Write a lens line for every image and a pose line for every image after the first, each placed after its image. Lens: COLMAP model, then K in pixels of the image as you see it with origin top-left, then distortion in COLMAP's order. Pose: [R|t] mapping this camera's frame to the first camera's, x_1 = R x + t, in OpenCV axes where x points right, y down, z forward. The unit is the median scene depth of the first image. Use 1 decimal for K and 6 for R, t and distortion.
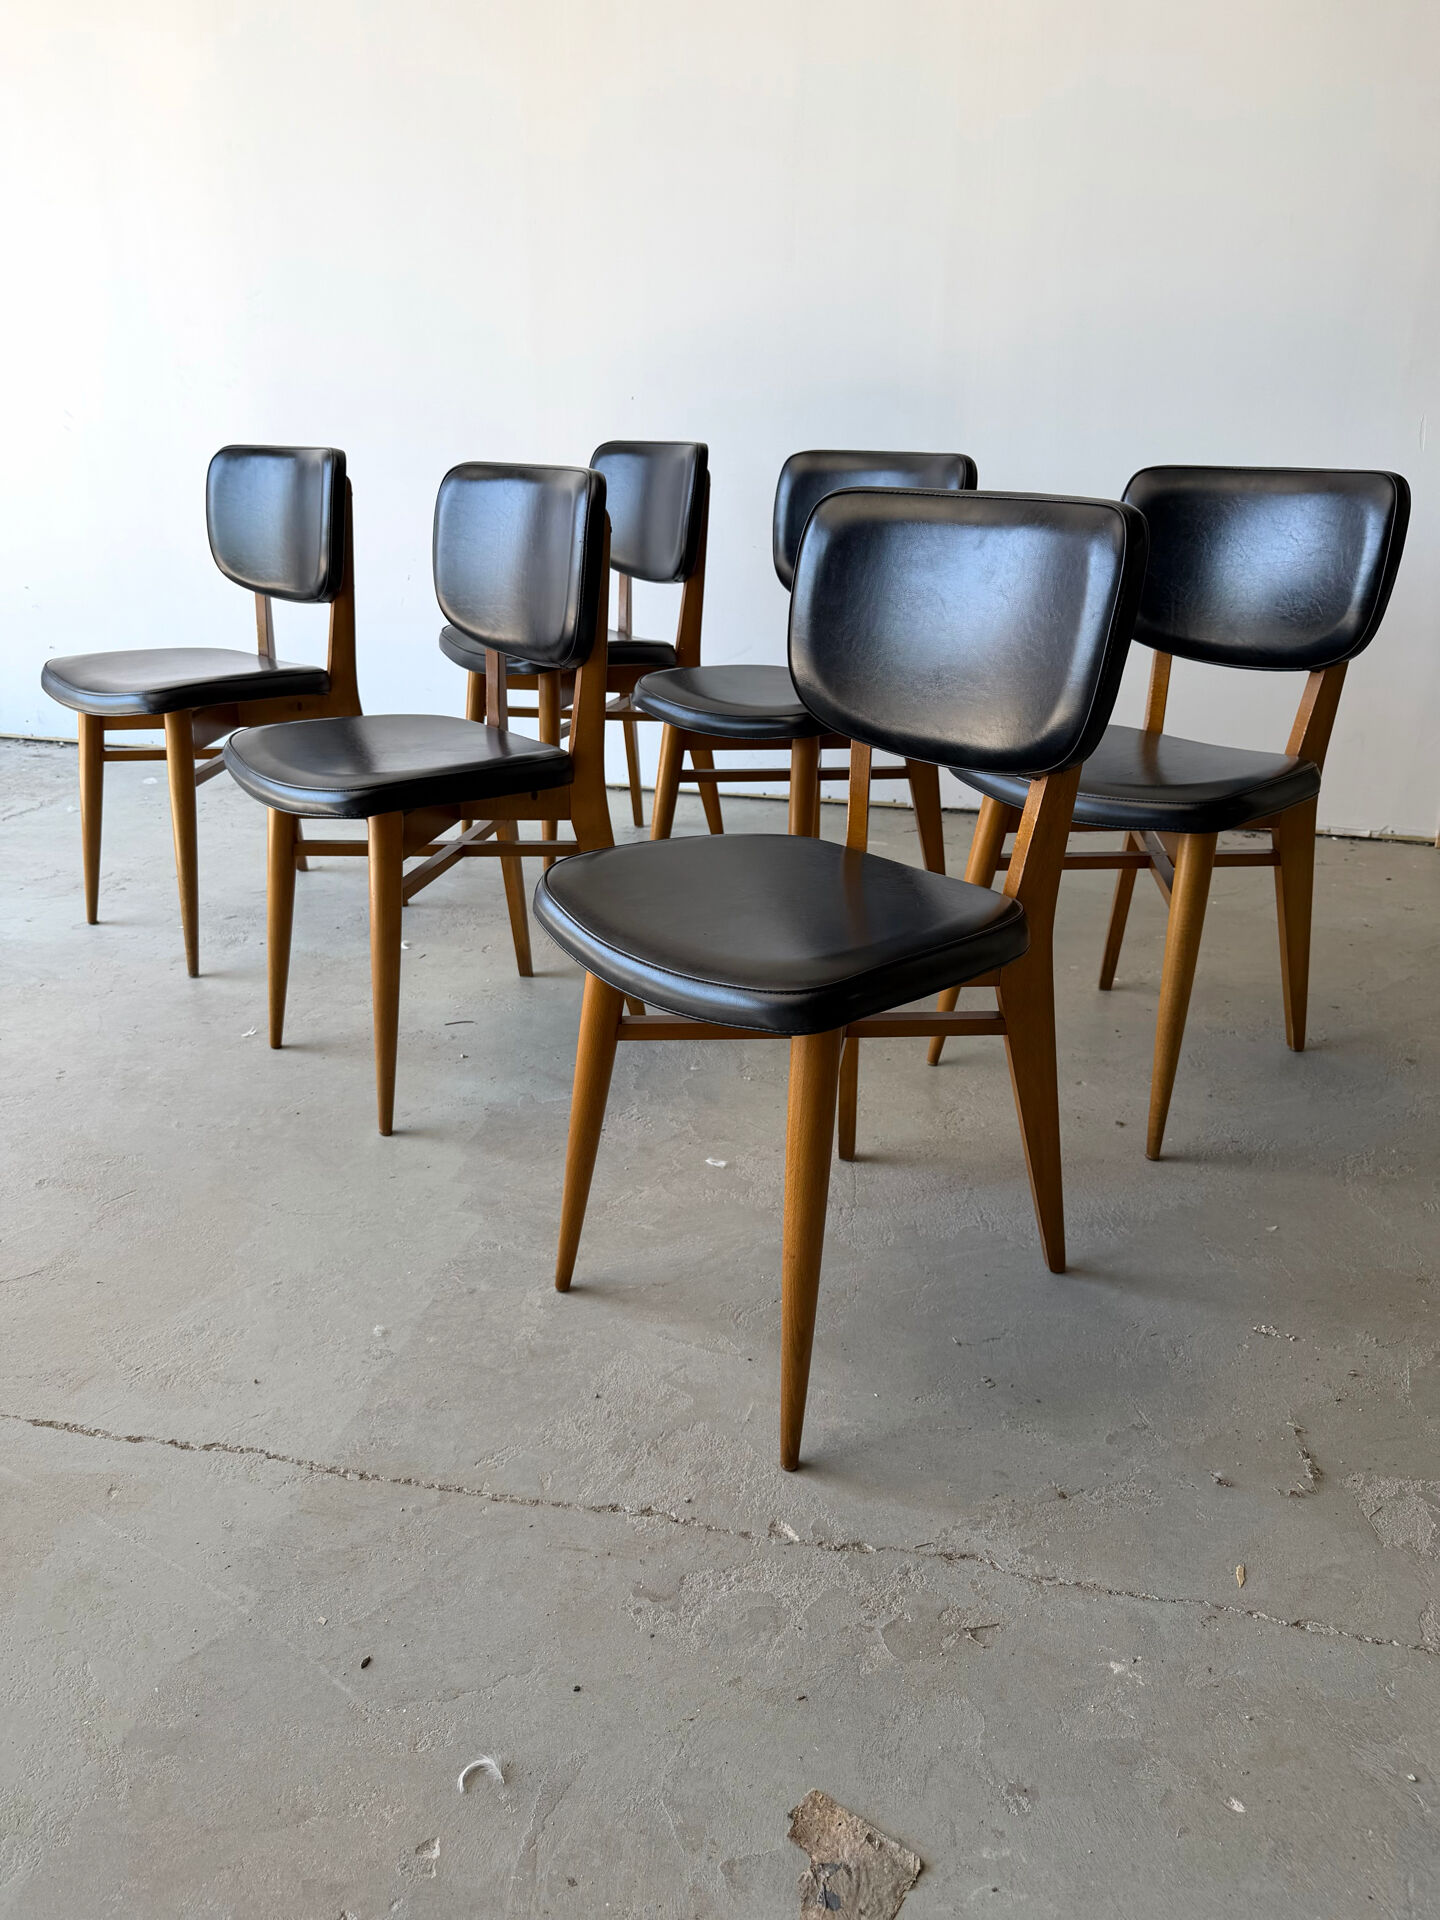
lens RADIAL K [[1376.4, 0, 724.6], [0, 1376.4, 981.2], [0, 0, 1]] dist [0.002312, -0.011080]
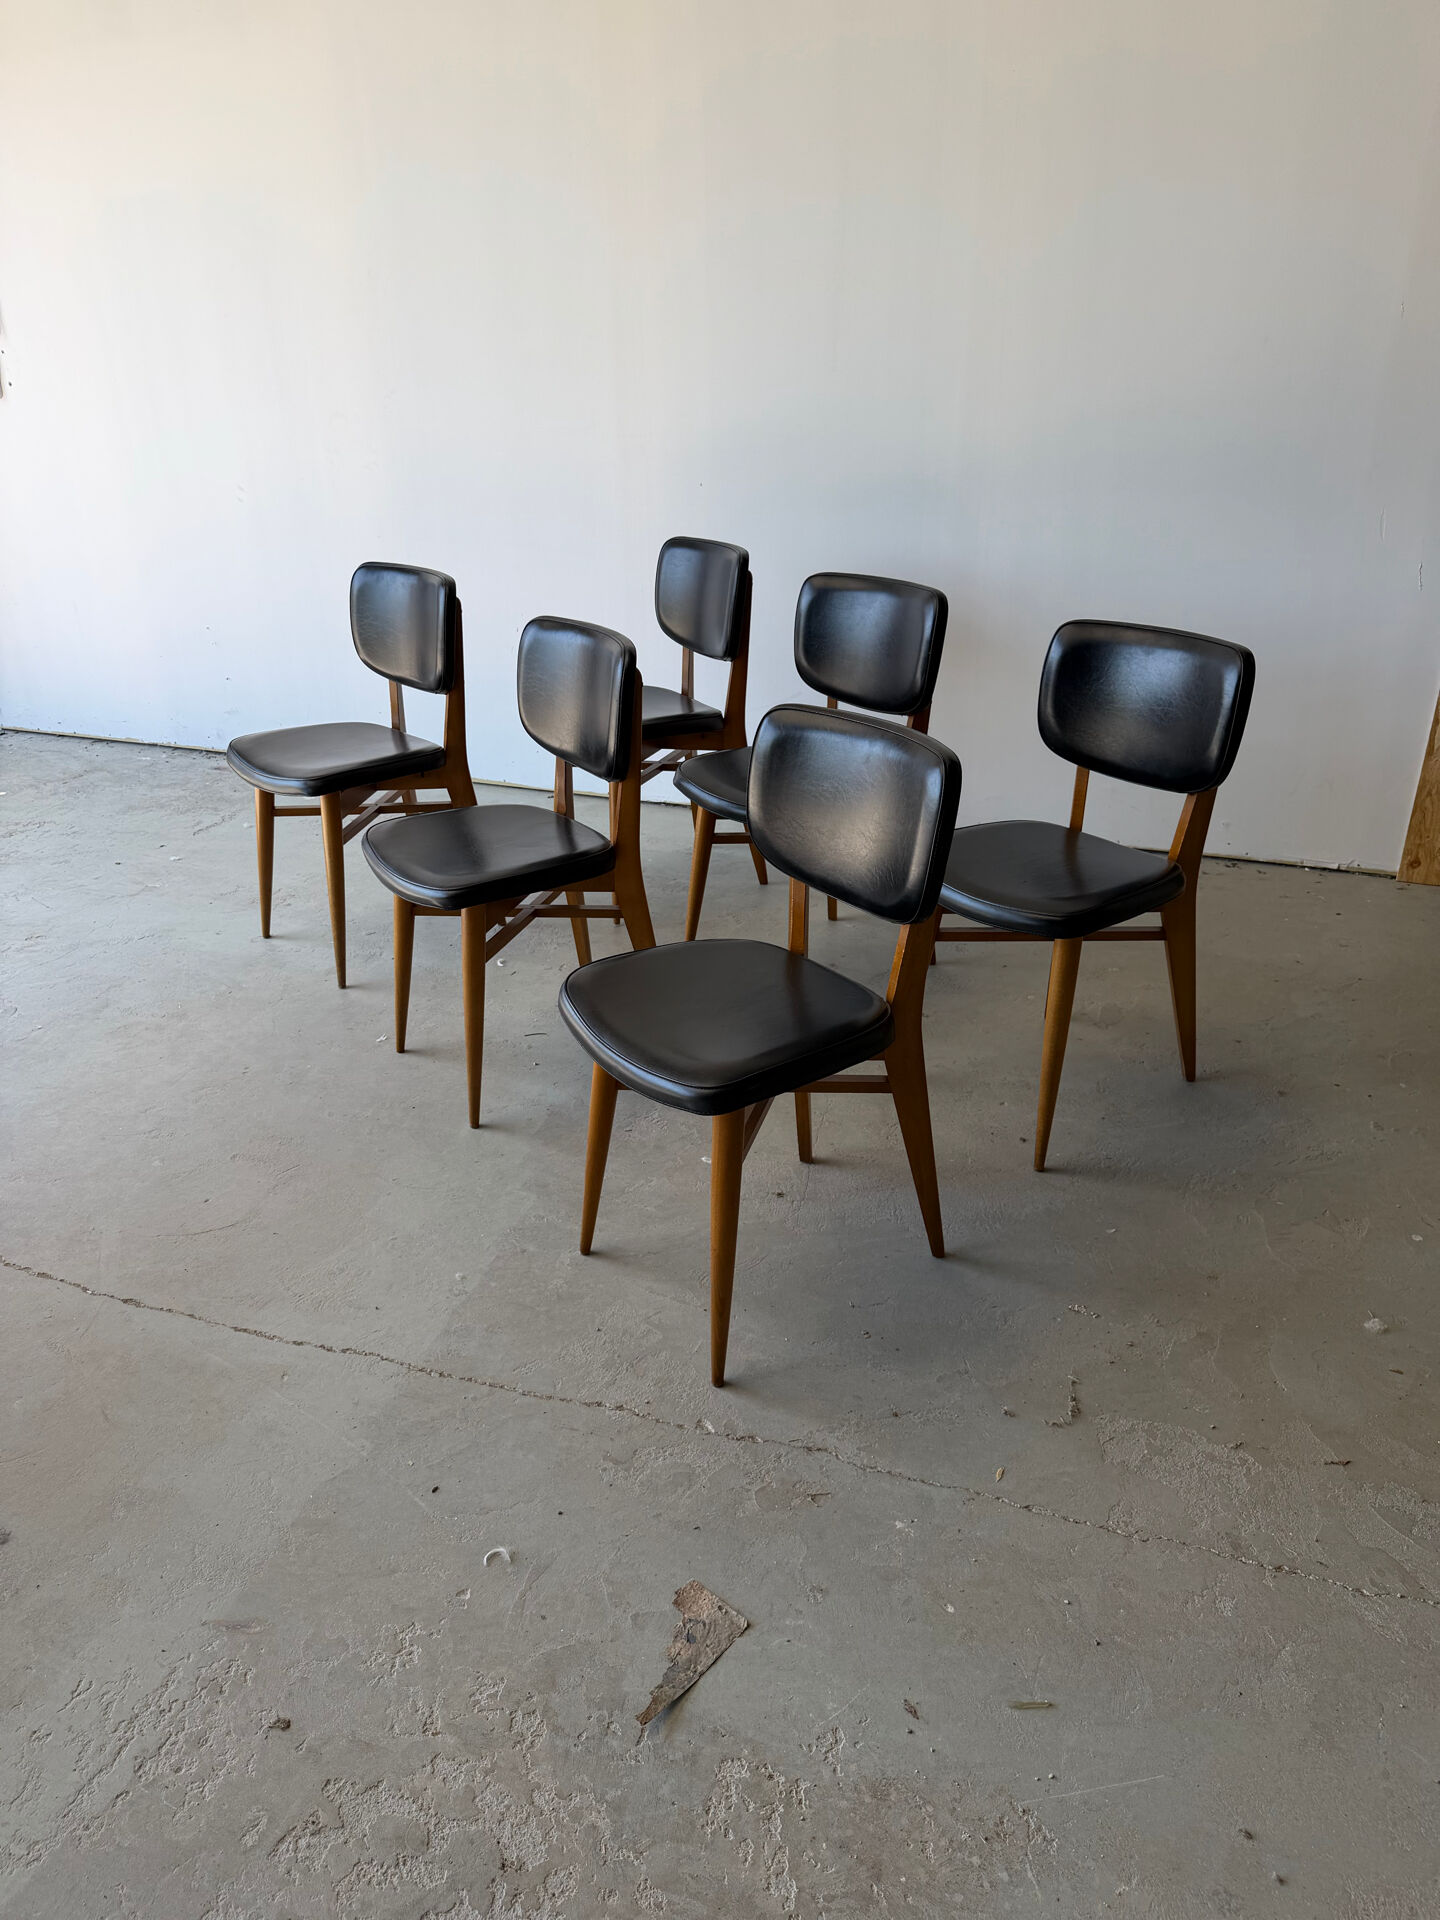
lens RADIAL K [[1376.4, 0, 706.0], [0, 1376.4, 969.6], [0, 0, 1]] dist [0.002312, -0.011080]
pose [[0.993426, 0.025058, -0.111700, 0.185973], [-0.018763, 0.998195, 0.057054, -0.180673], [0.112928, -0.054583, 0.992103, -0.453164]]
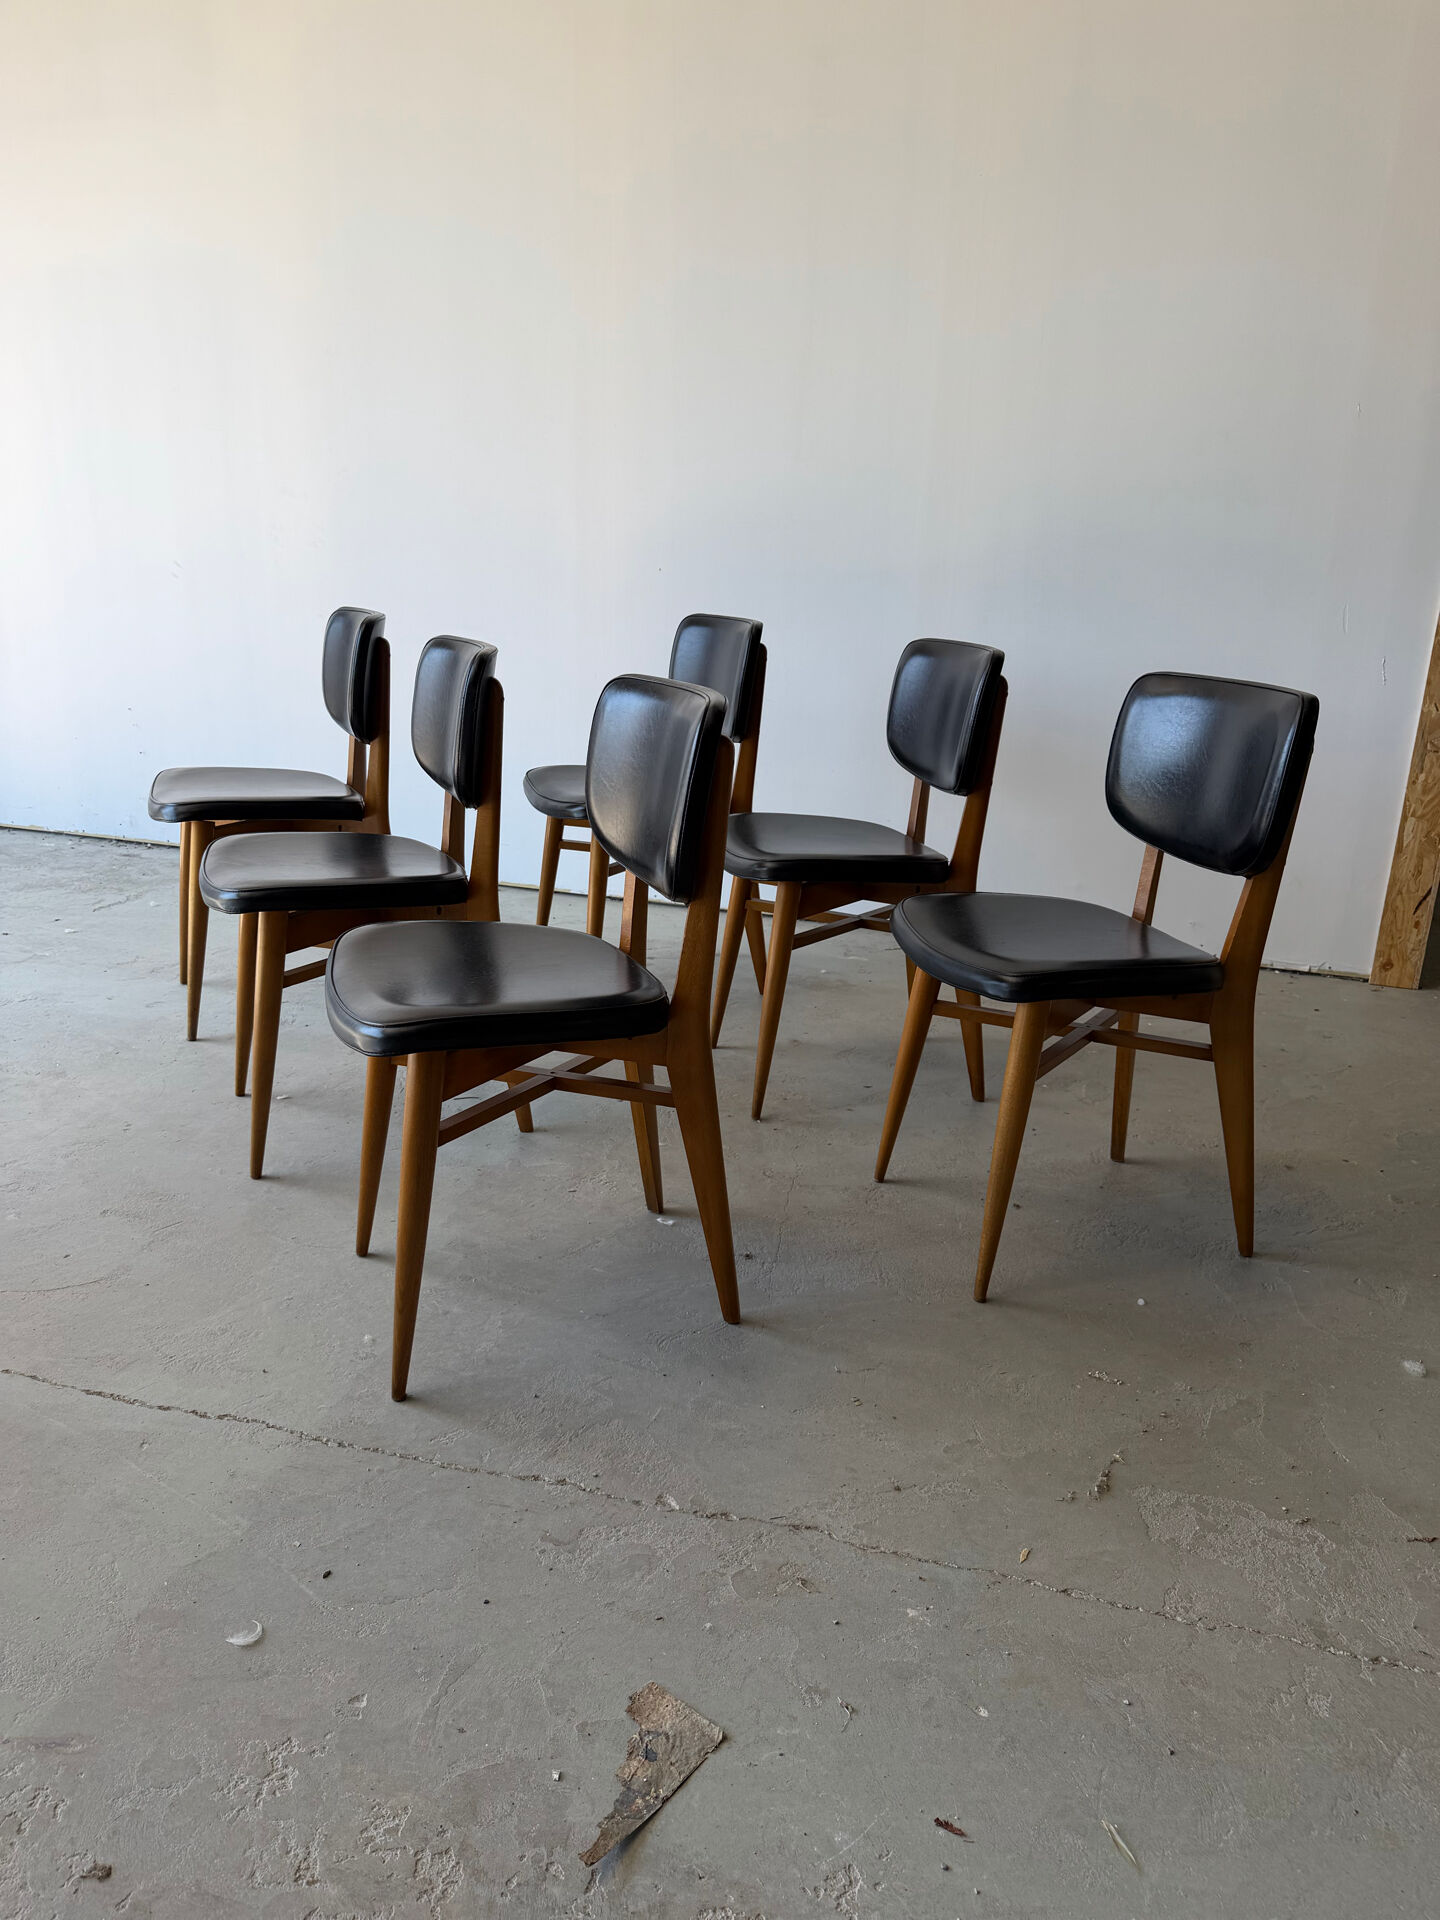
lens RADIAL K [[1376.4, 0, 726.2], [0, 1376.4, 960.6], [0, 0, 1]] dist [0.002312, -0.011080]
pose [[0.998328, 0.037927, -0.043630, 0.121516], [-0.041947, 0.994569, -0.095249, 0.025352], [0.039780, 0.096920, 0.994497, -0.266377]]
